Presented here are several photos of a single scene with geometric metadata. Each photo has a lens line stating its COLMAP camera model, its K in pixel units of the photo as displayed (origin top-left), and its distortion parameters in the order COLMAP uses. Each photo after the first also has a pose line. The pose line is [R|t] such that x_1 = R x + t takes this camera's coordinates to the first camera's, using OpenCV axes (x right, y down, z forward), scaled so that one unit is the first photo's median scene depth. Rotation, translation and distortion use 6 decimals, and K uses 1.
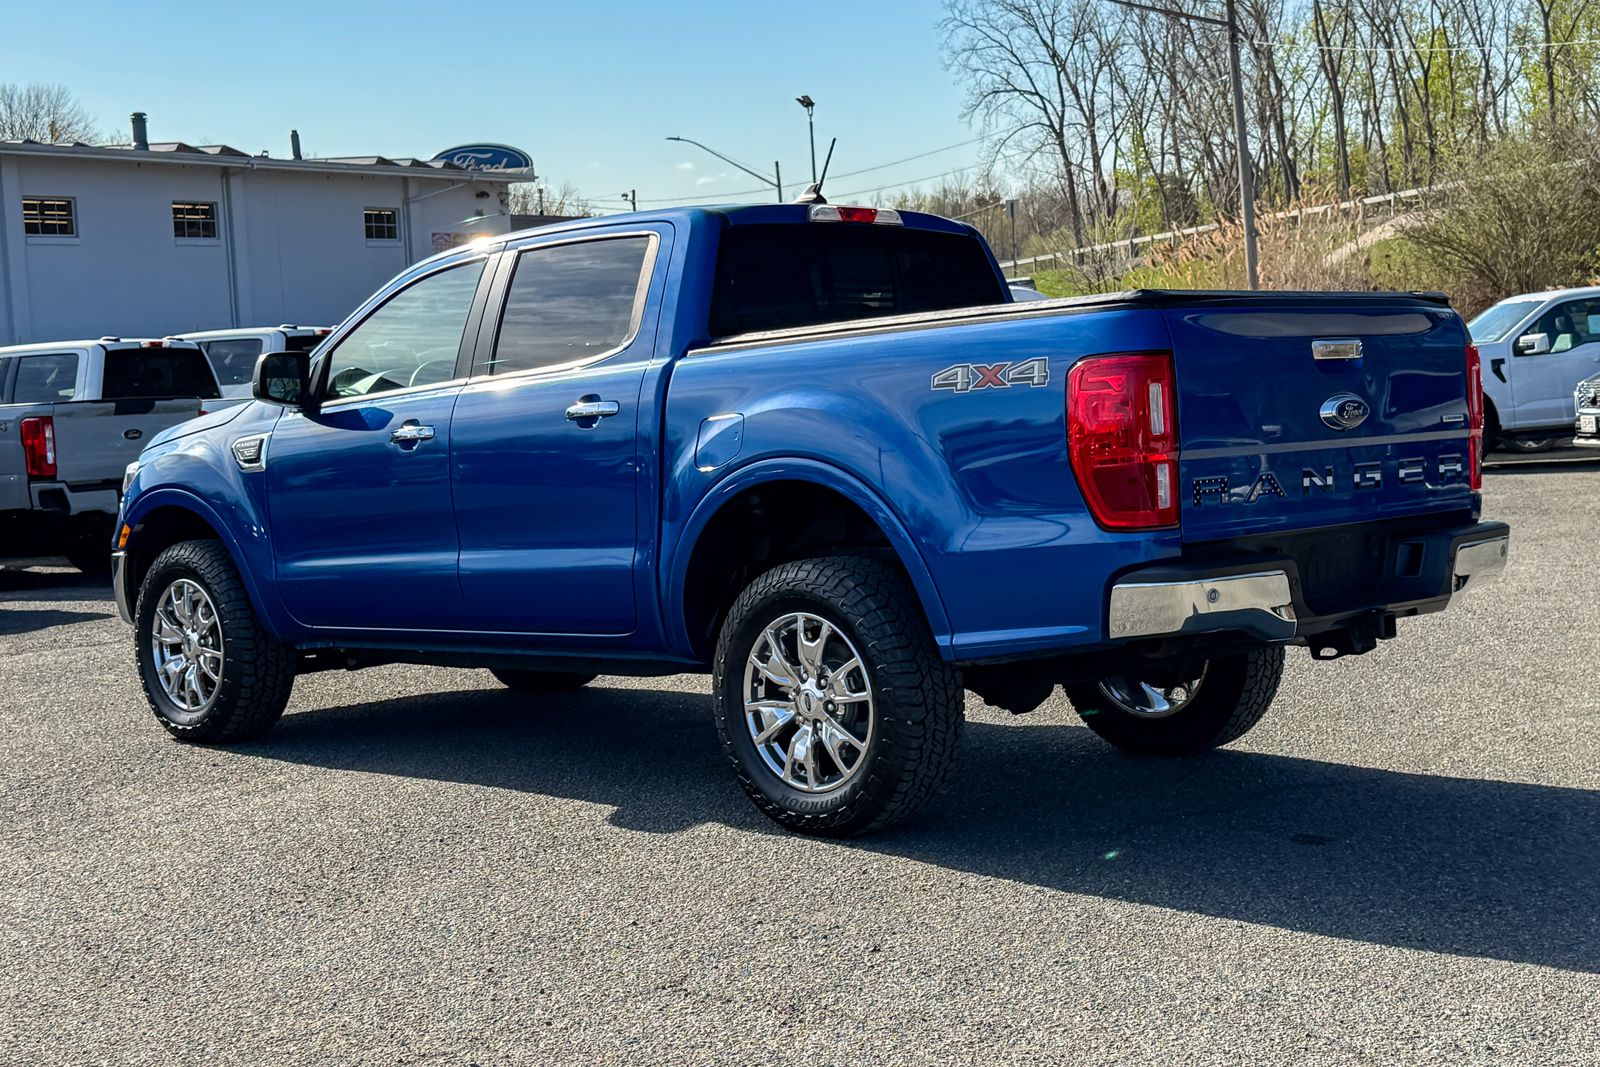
lens RADIAL K [[1883.2, 0, 800.0], [0, 1883.2, 533.5], [0, 0, 1]] dist [-0.017097, -0.007381]
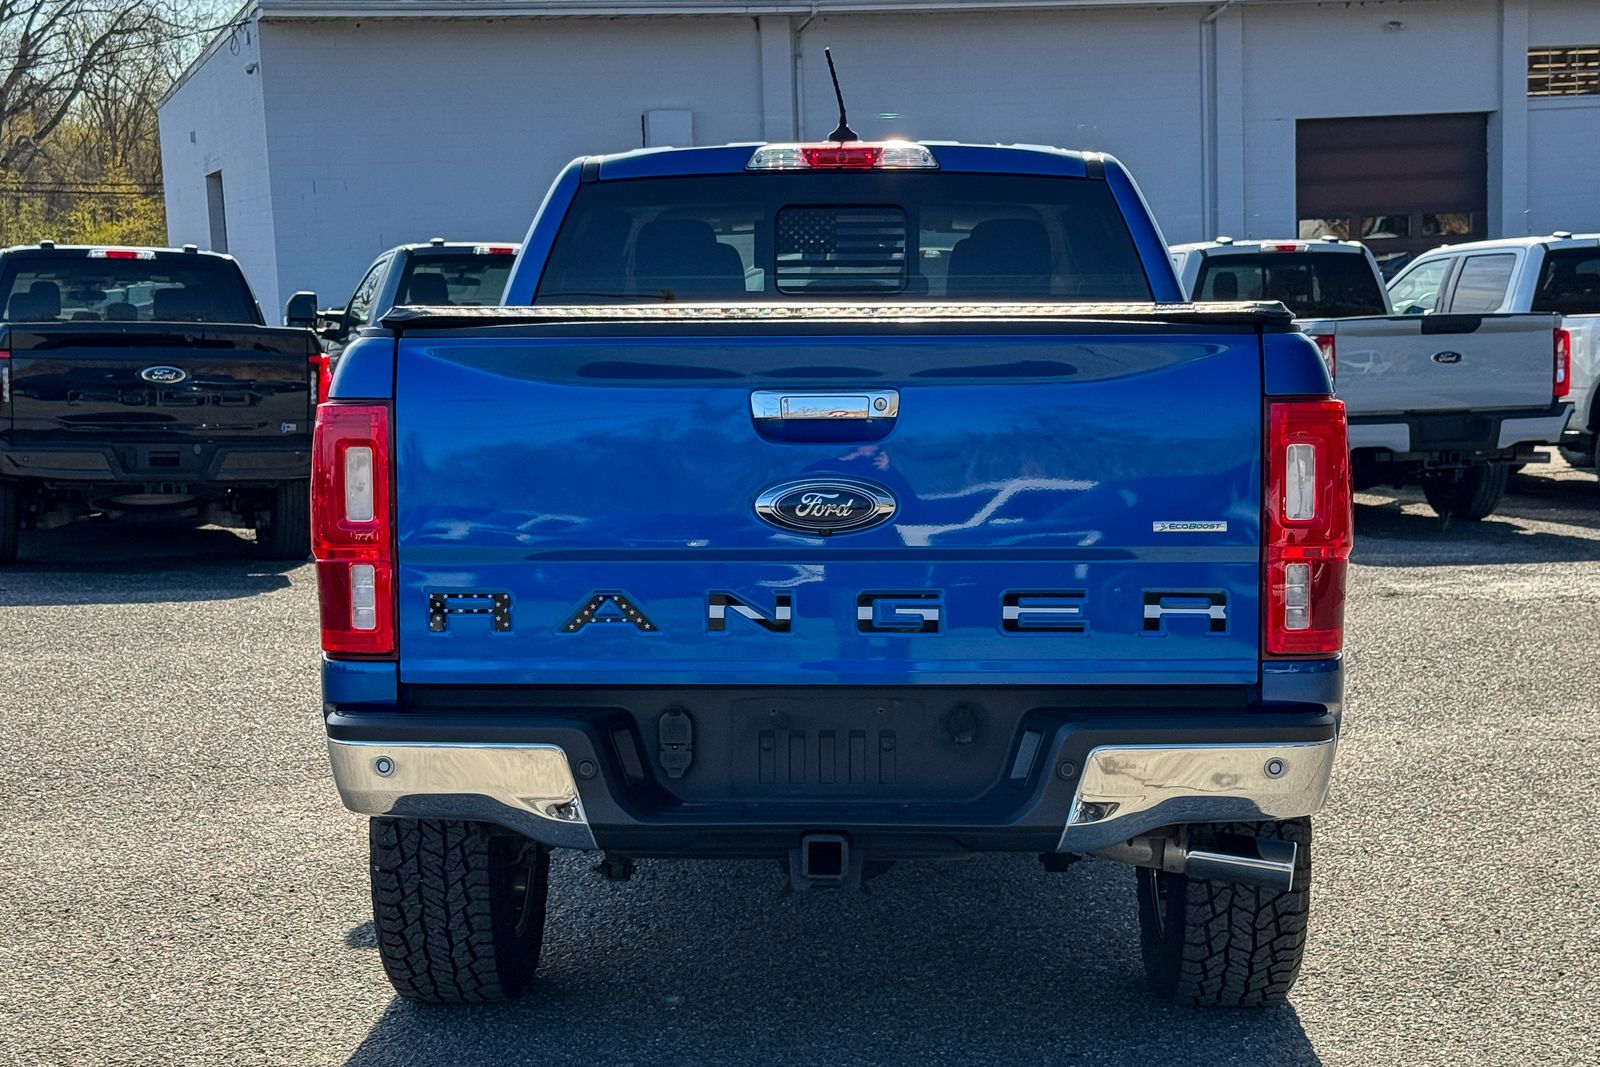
lens RADIAL K [[2303.8, 0, 800.0], [0, 2303.8, 533.5], [0, 0, 1]] dist [0.016413, 0.014391]
pose [[0.725352, 0.095137, -0.681772, 0.627079], [-0.074151, 0.995439, 0.060016, -0.078547], [0.684373, 0.007021, 0.729099, 0.353858]]
